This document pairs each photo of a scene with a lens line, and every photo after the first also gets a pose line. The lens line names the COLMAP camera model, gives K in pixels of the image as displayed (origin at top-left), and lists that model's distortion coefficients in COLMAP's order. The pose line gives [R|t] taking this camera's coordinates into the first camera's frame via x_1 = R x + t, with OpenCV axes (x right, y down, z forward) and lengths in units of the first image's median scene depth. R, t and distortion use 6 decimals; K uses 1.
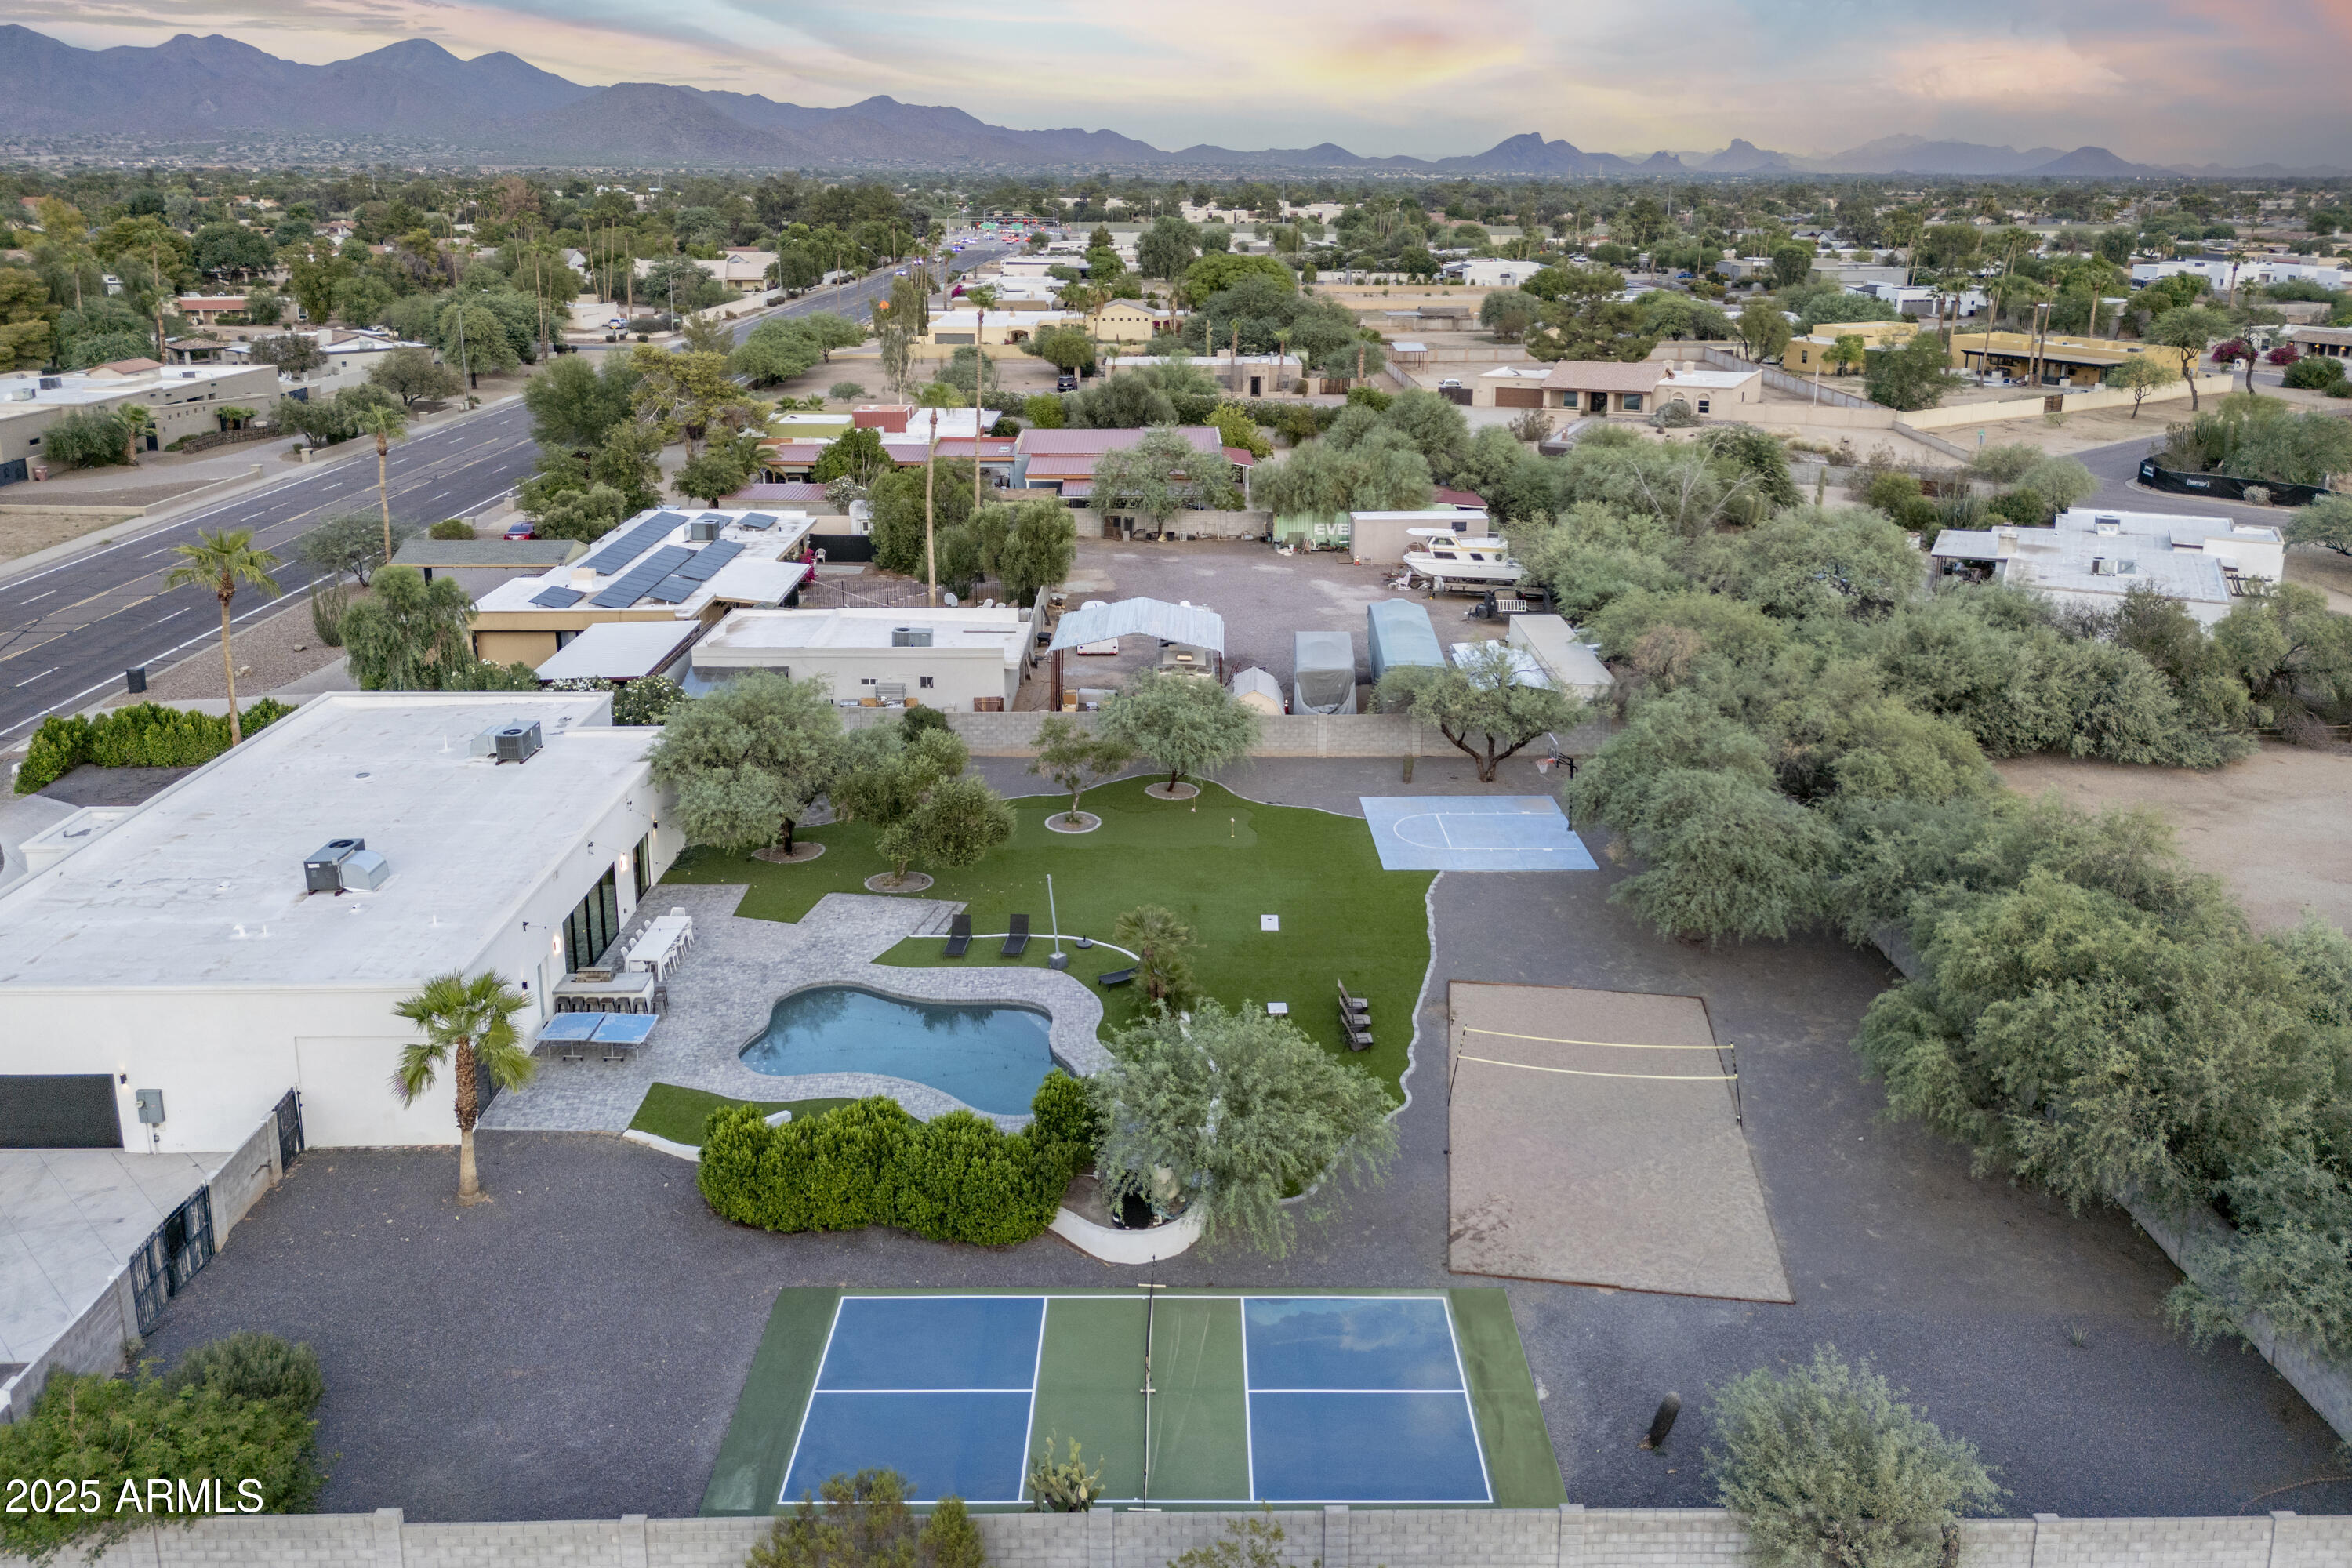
lens RADIAL K [[1699.3, 0, 1195.6], [0, 1699.3, 786.5], [0, 0, 1]] dist [0.062466, -0.064256]
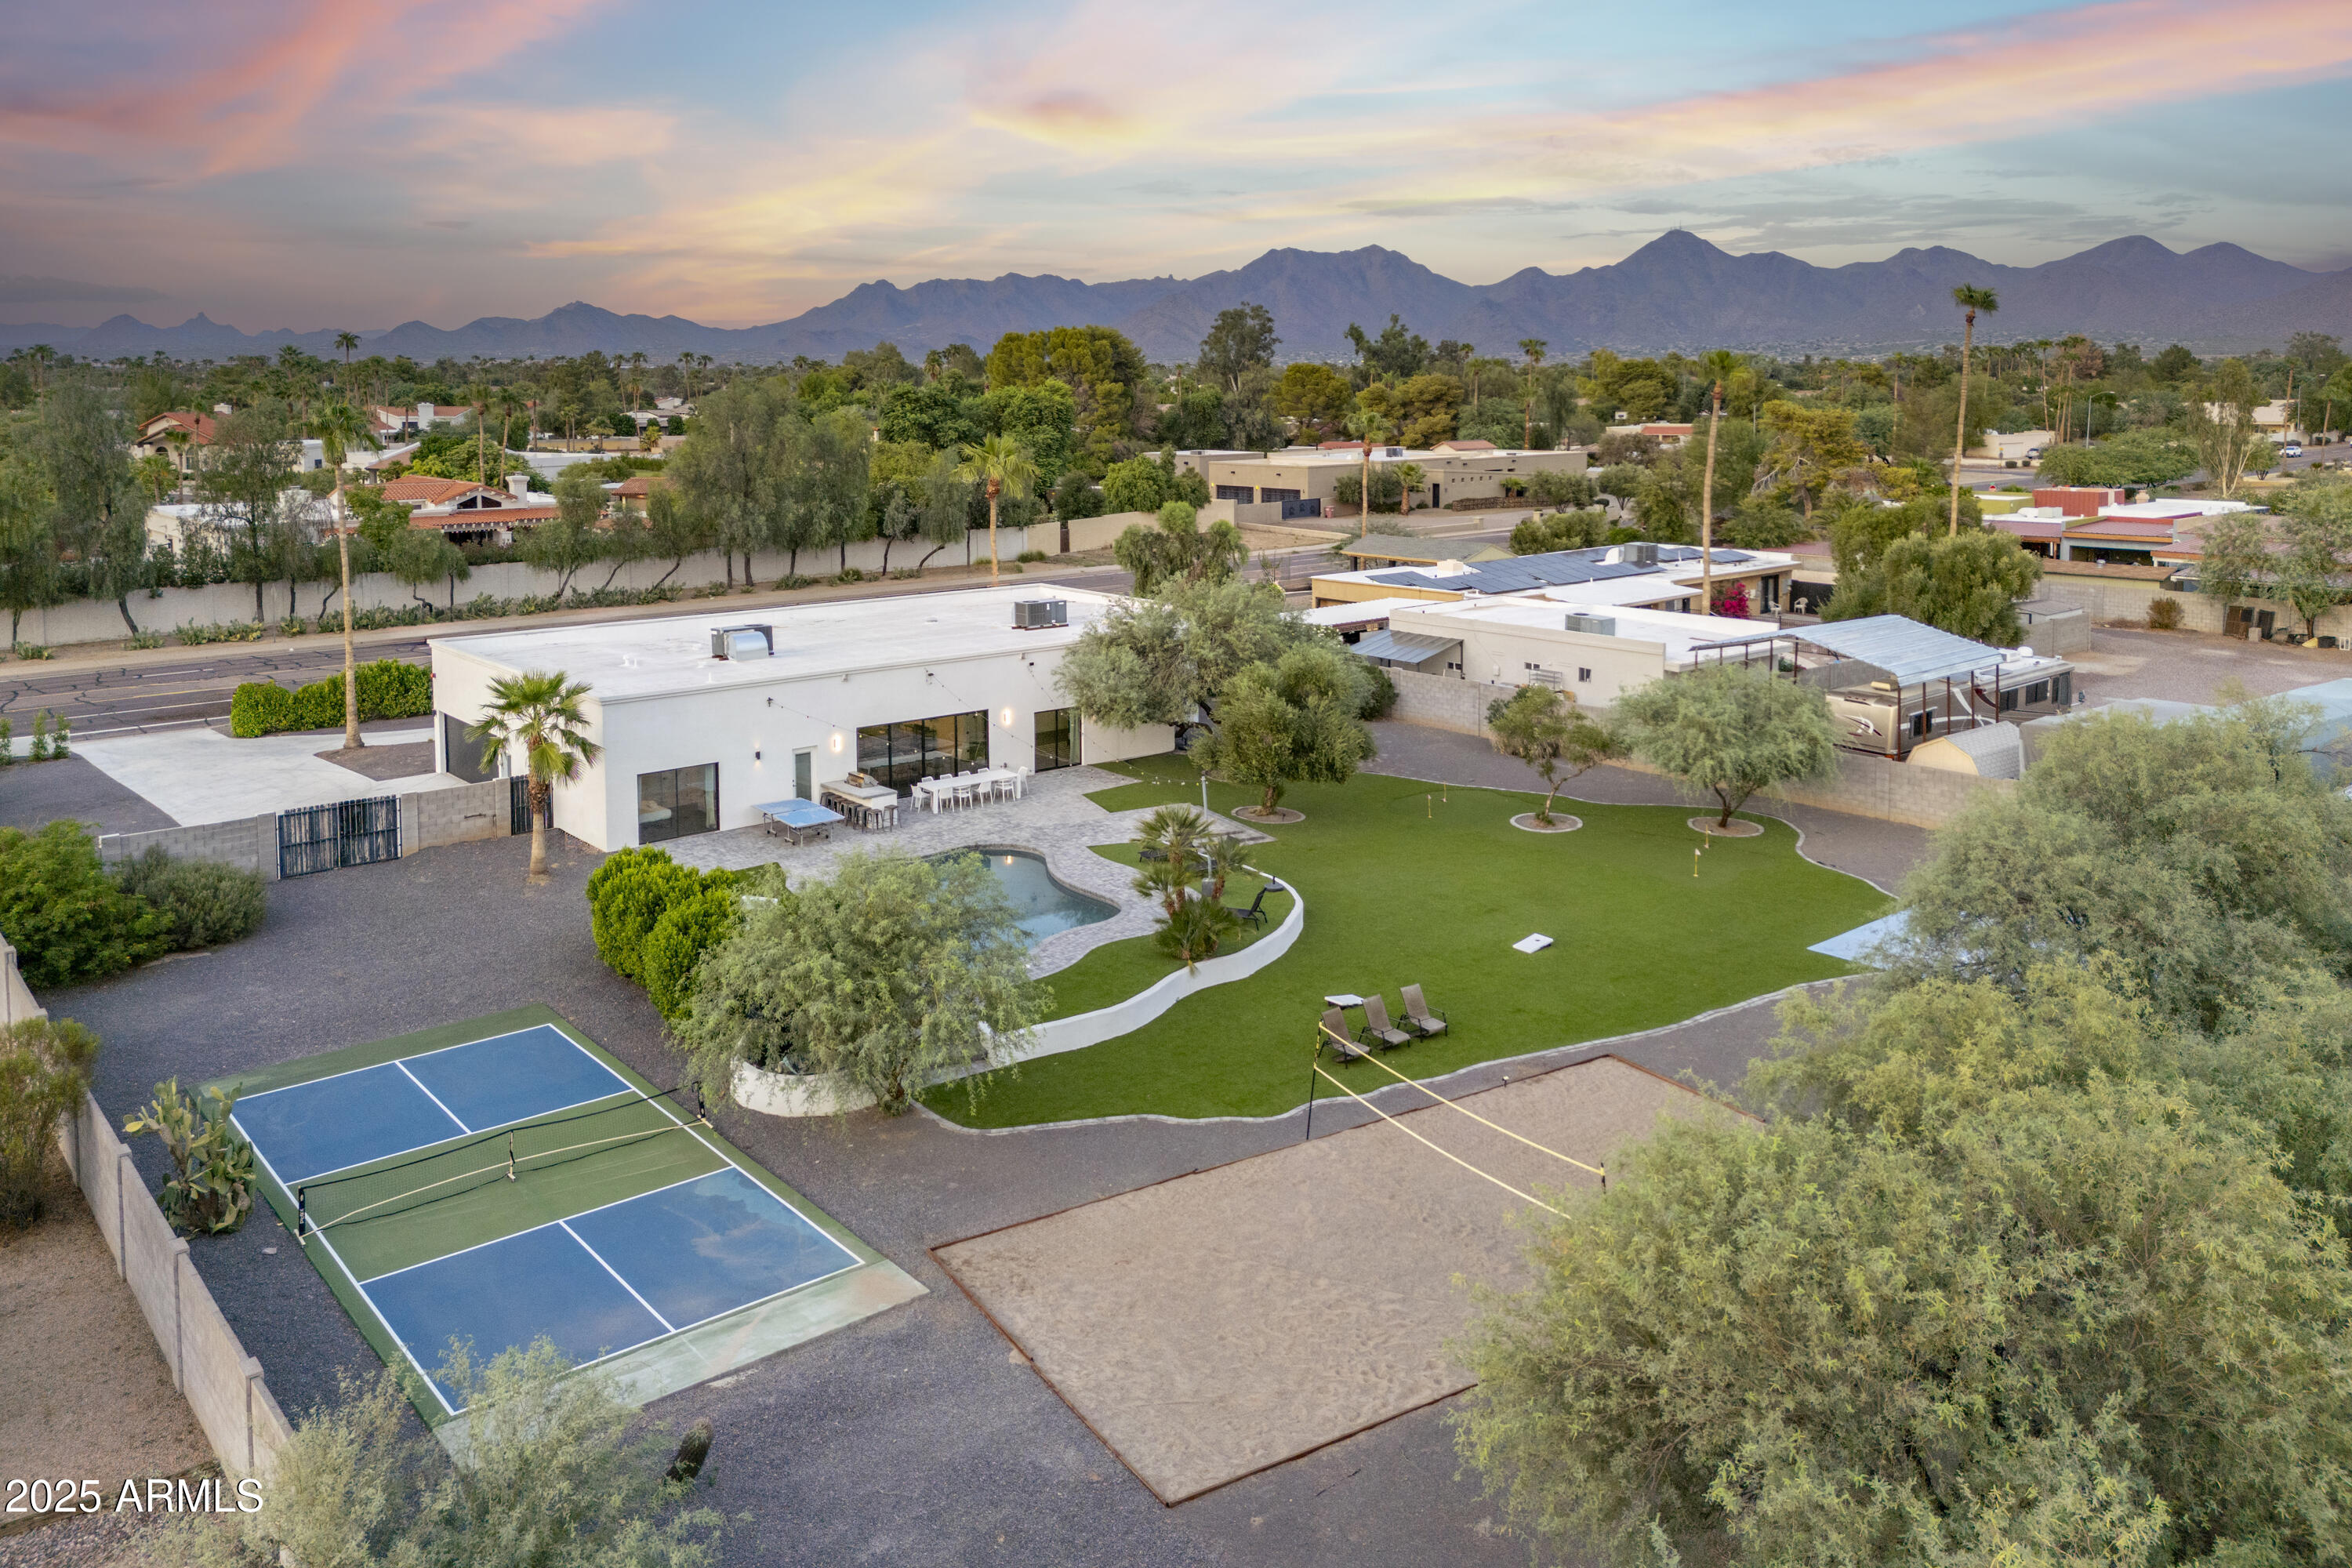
lens RADIAL K [[1699.3, 0, 1173.9], [0, 1699.3, 770.6], [0, 0, 1]] dist [0.062466, -0.064256]
pose [[0.633110, 0.166609, -0.755918, 0.232683], [-0.250584, 0.968089, 0.003499, 0.021532], [0.732379, 0.187206, 0.654656, 0.190260]]
